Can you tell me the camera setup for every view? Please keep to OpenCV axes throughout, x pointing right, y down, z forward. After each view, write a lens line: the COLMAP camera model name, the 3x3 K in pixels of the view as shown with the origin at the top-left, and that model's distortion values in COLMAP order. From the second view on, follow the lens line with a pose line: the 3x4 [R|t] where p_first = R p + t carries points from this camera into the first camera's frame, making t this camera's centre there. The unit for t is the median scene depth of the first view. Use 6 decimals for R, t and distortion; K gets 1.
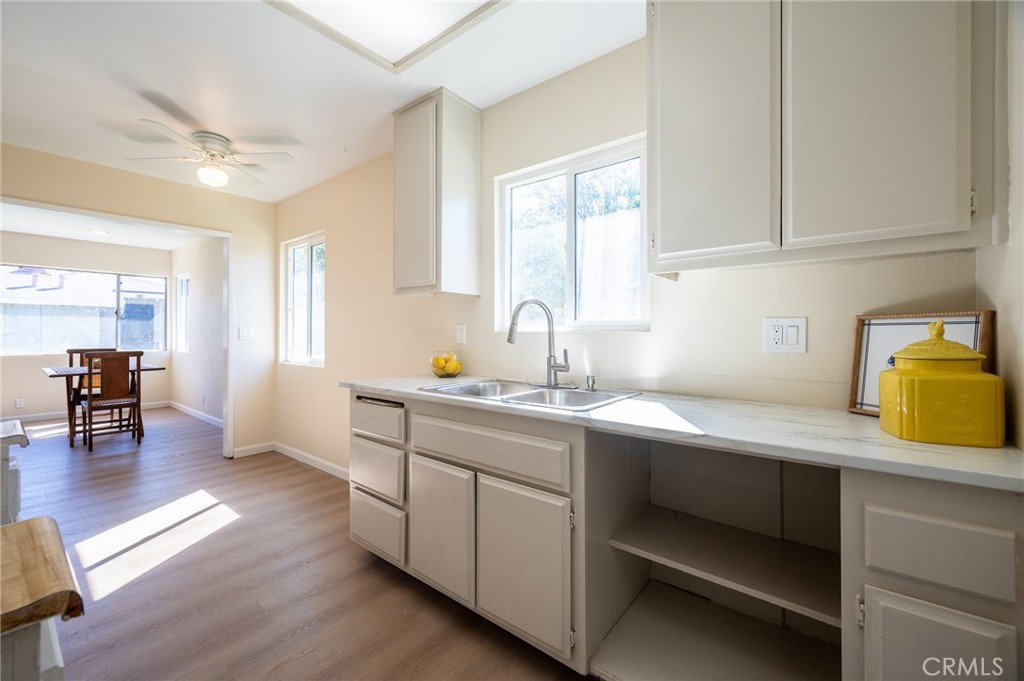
lens RADIAL K [[423.2, 0, 492.7], [0, 423.2, 327.5], [0, 0, 1]] dist [0.025575, 0.000169]
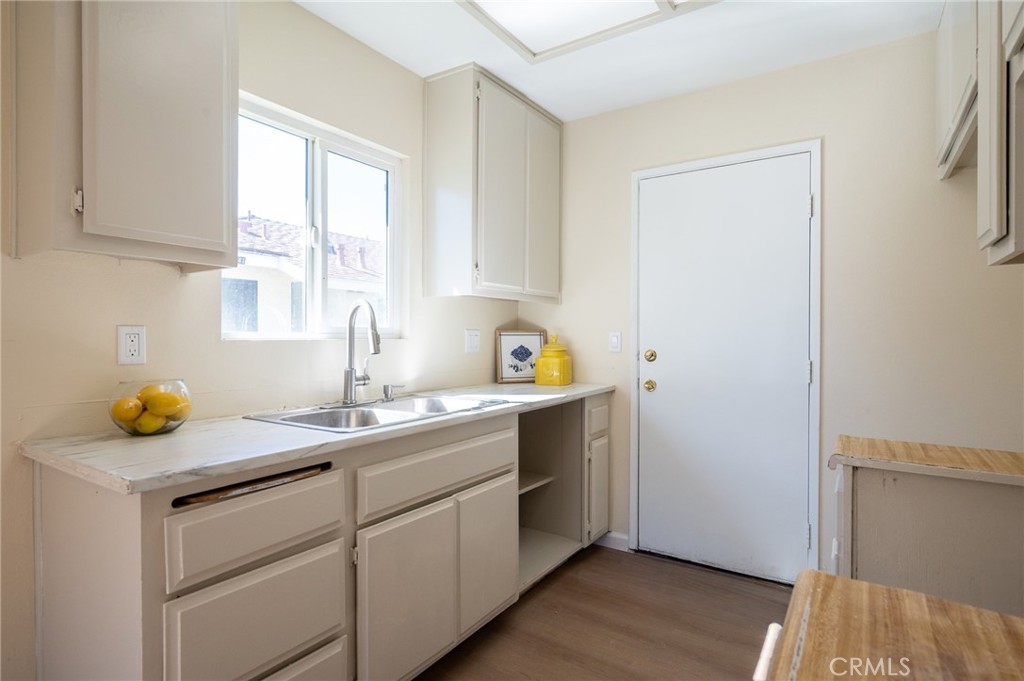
lens RADIAL K [[526.7, 0, 511.3], [0, 526.7, 339.3], [0, 0, 1]] dist [-0.001980, -0.000532]
pose [[-0.123819, 0.000715, 0.992305, -0.726237], [-0.003410, 0.999994, -0.001146, 0.008051], [-0.992299, -0.003526, -0.123816, 0.639549]]
